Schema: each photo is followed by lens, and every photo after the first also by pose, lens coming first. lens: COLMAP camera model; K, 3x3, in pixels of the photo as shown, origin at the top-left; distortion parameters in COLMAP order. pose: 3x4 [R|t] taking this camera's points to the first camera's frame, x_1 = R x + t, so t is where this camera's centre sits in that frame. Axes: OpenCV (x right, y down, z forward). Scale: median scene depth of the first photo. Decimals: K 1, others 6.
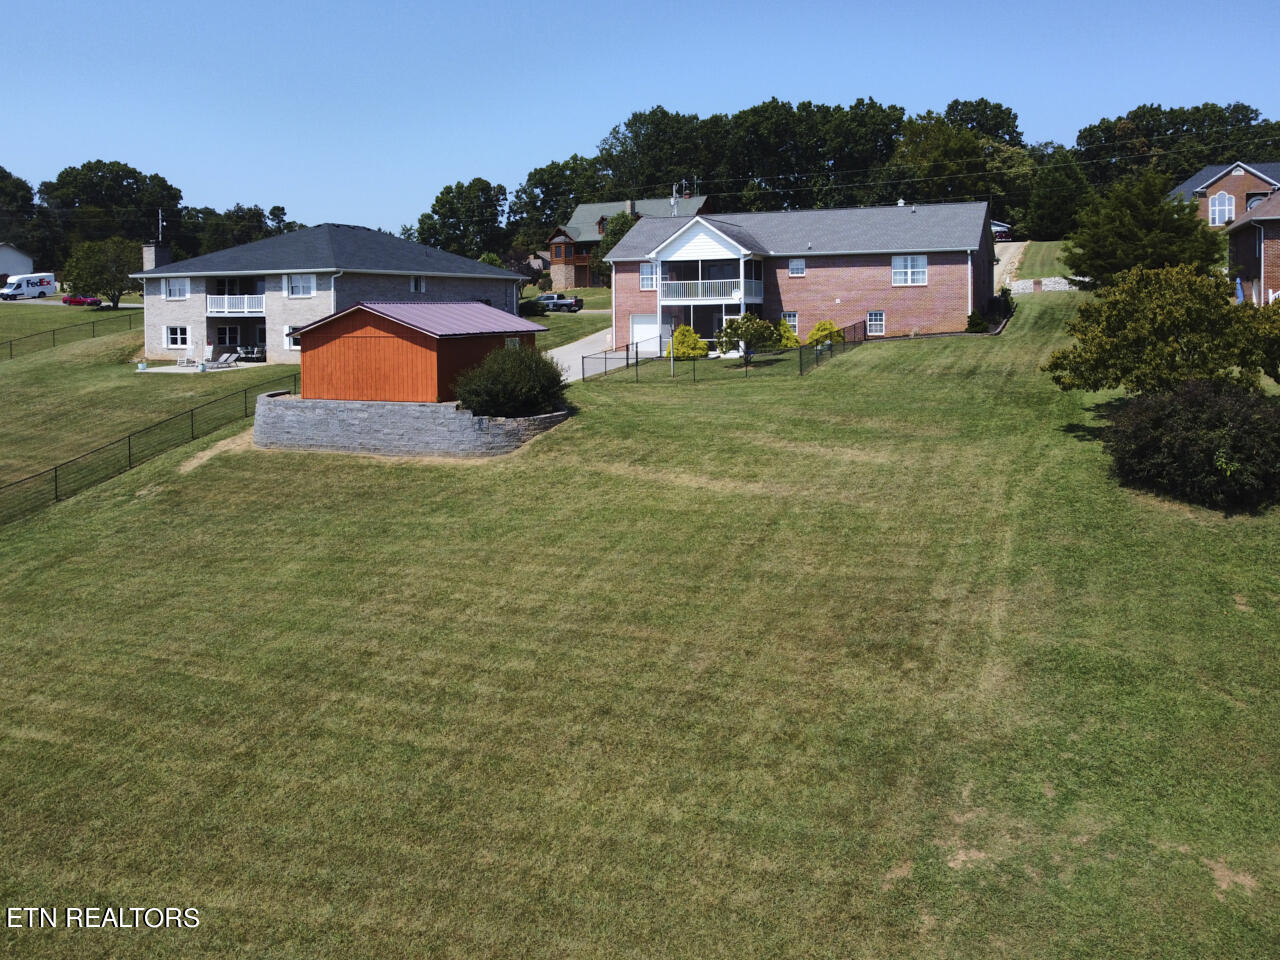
lens RADIAL K [[994.2, 0, 640.0], [0, 994.2, 480.0], [0, 0, 1]] dist [-0.001567, -0.002399]
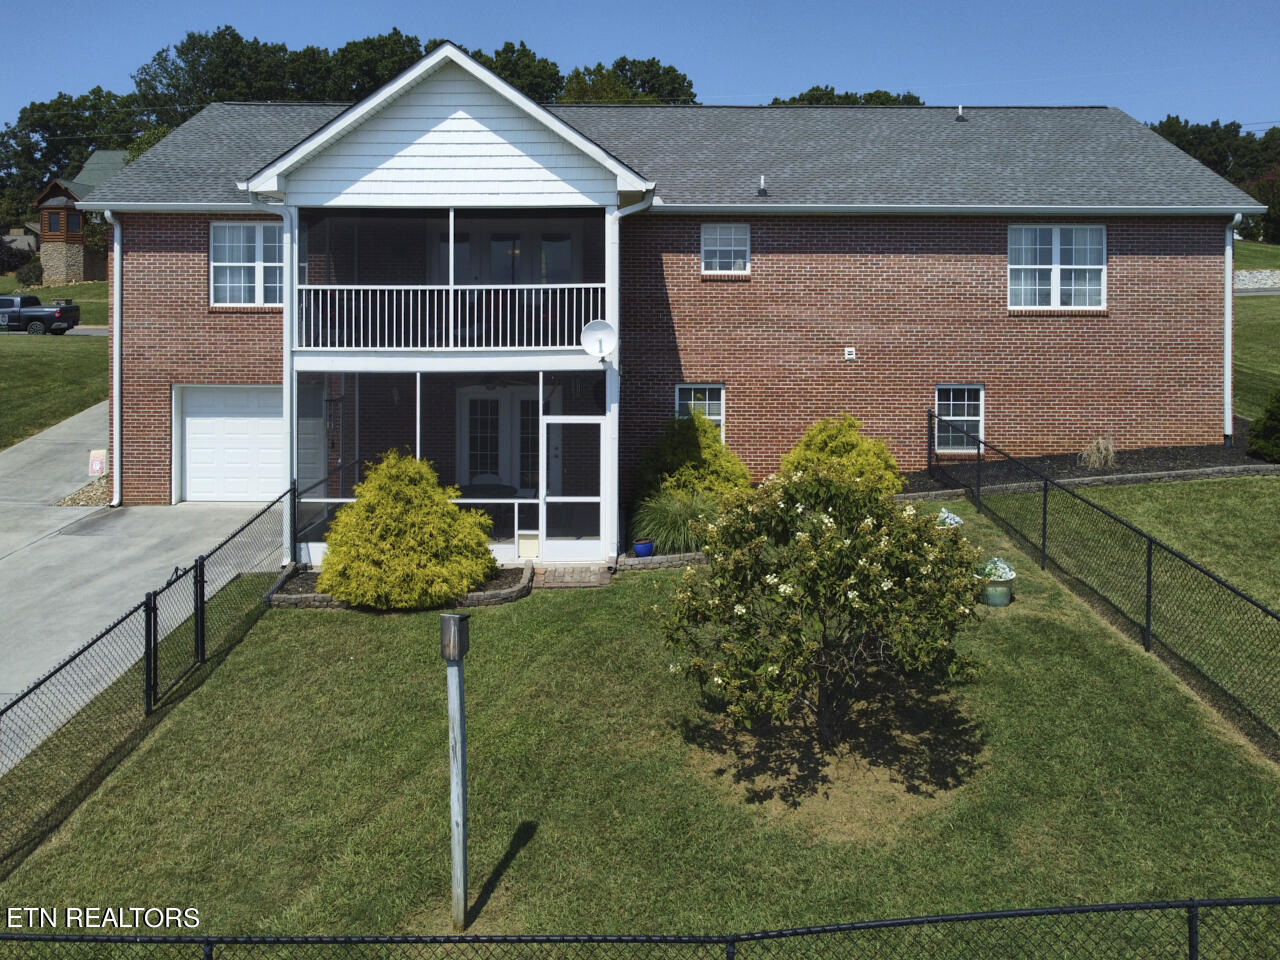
lens RADIAL K [[1082.1, 0, 589.4], [0, 1082.1, 329.3], [0, 0, 1]] dist [-0.002106, -0.006609]
pose [[0.939493, 0.006317, 0.342510, -0.004022], [0.044286, 0.989200, -0.139718, -0.132047], [-0.339694, 0.146433, 0.929067, 0.648657]]
